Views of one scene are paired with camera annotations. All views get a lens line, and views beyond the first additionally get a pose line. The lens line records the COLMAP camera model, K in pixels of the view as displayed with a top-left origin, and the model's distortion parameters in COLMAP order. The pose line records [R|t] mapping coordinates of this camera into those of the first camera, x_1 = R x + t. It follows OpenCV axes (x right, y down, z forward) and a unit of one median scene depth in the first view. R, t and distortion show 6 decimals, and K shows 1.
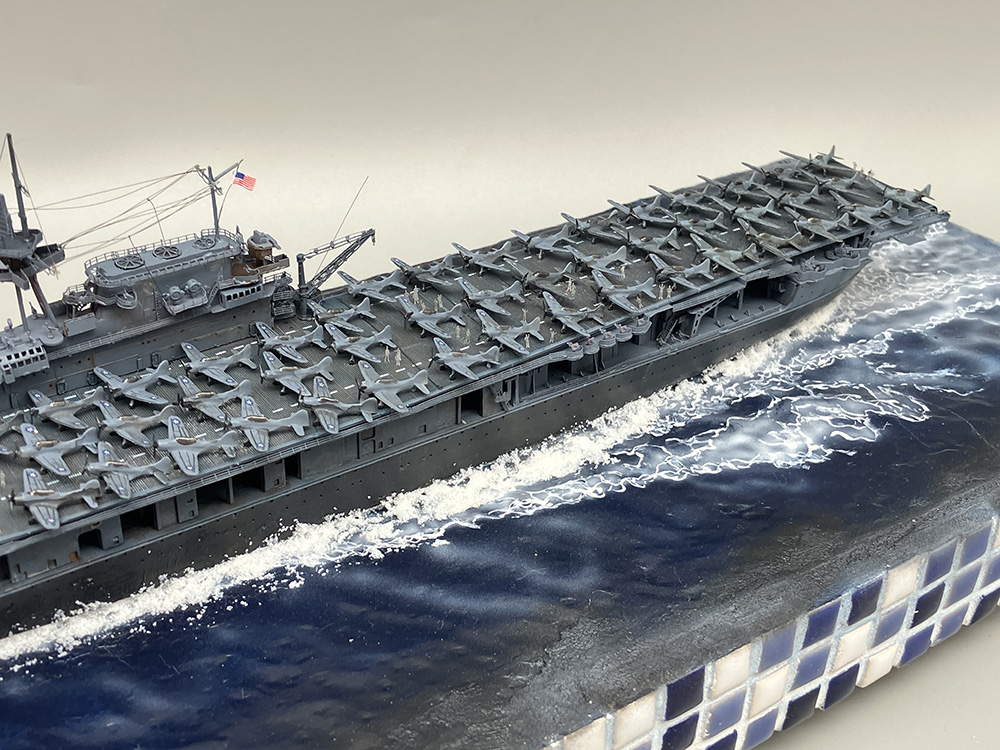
lens RADIAL K [[1278.9, 0, 500.0], [0, 1278.9, 375.0], [0, 0, 1]] dist [0.214273, -0.815154]
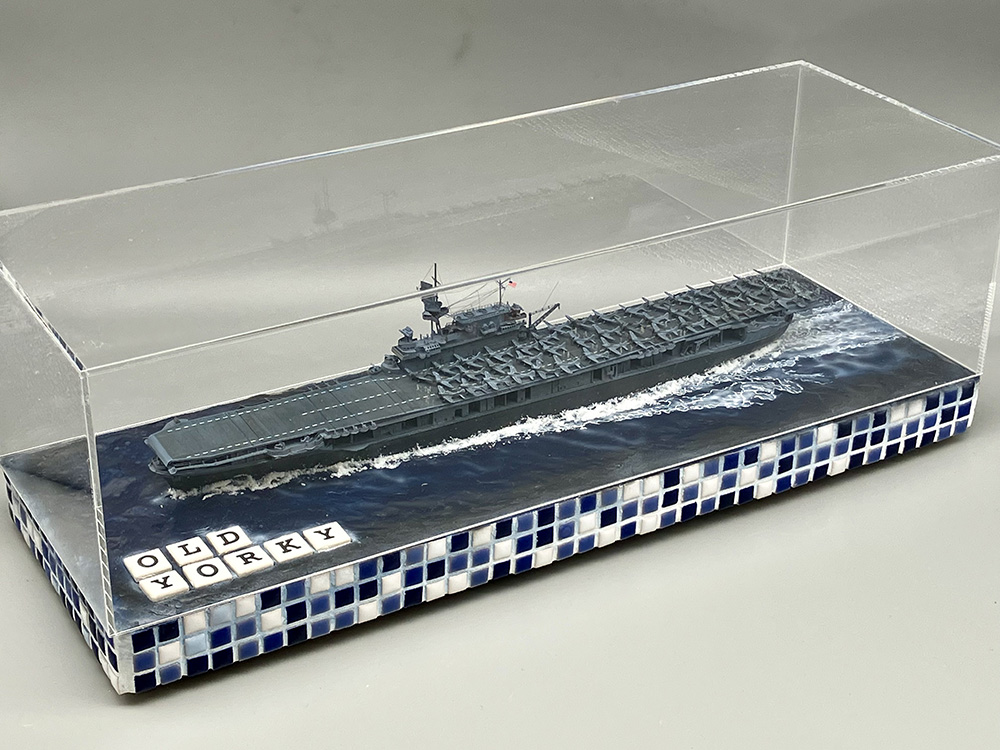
lens RADIAL K [[1770.1, 0, 500.0], [0, 1770.1, 375.0], [0, 0, 1]] dist [0.180305, -0.023850]
pose [[0.994910, 0.027502, -0.096939, 0.121548], [-0.033965, 0.997263, -0.065669, 0.253327], [0.094868, 0.068628, 0.993122, -2.401902]]
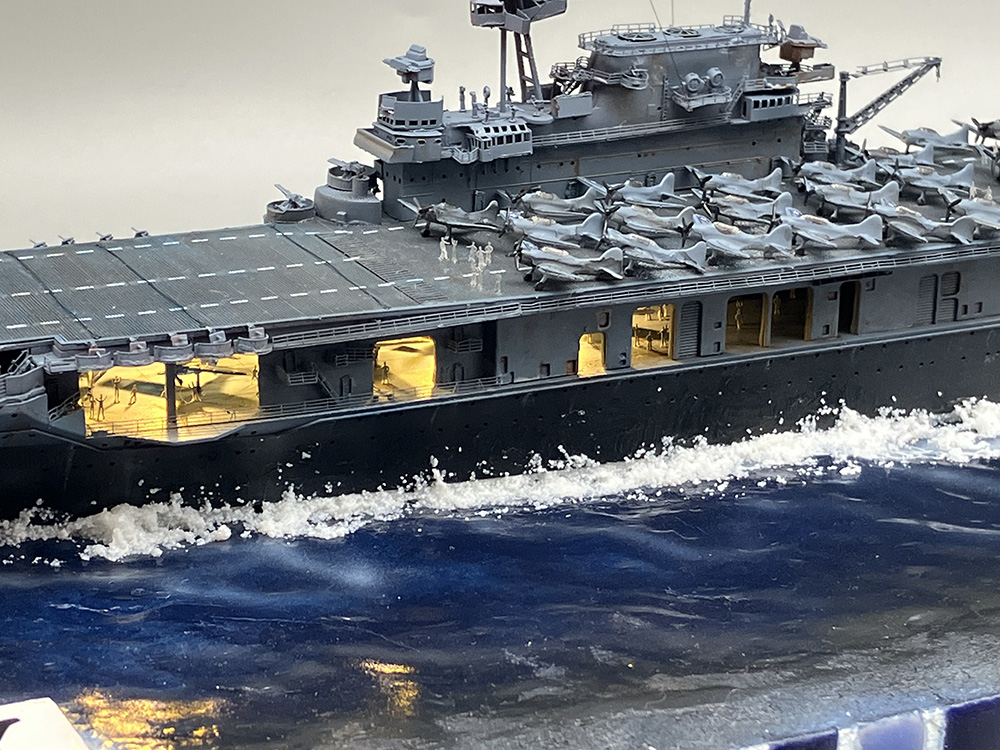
lens RADIAL K [[2395.1, 0, 500.0], [0, 2395.1, 375.0], [0, 0, 1]] dist [0.159740, -0.201725]
pose [[0.990630, 0.036691, -0.131554, -0.164033], [-0.068307, 0.967214, -0.244604, 0.410788], [0.118267, 0.251298, 0.960657, -0.260220]]
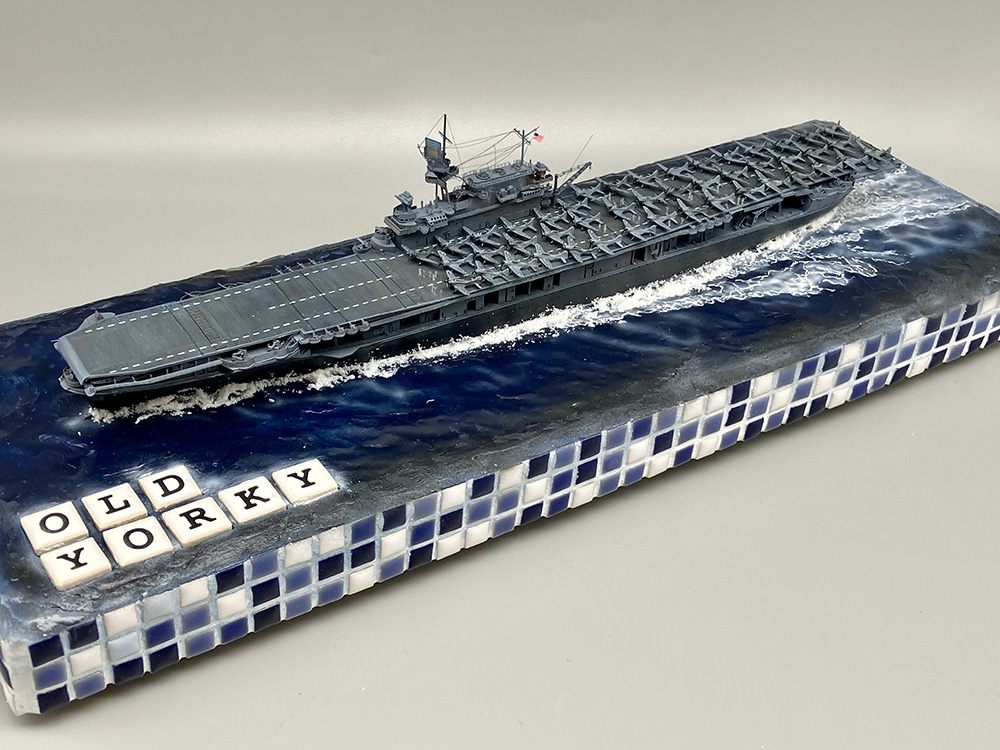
lens RADIAL K [[1278.9, 0, 500.0], [0, 1278.9, 375.0], [0, 0, 1]] dist [0.214273, -0.815154]
pose [[0.998660, 0.048178, -0.018904, -0.191003], [-0.046646, 0.996129, 0.074500, 0.070647], [0.022420, -0.073518, 0.997042, -0.997384]]
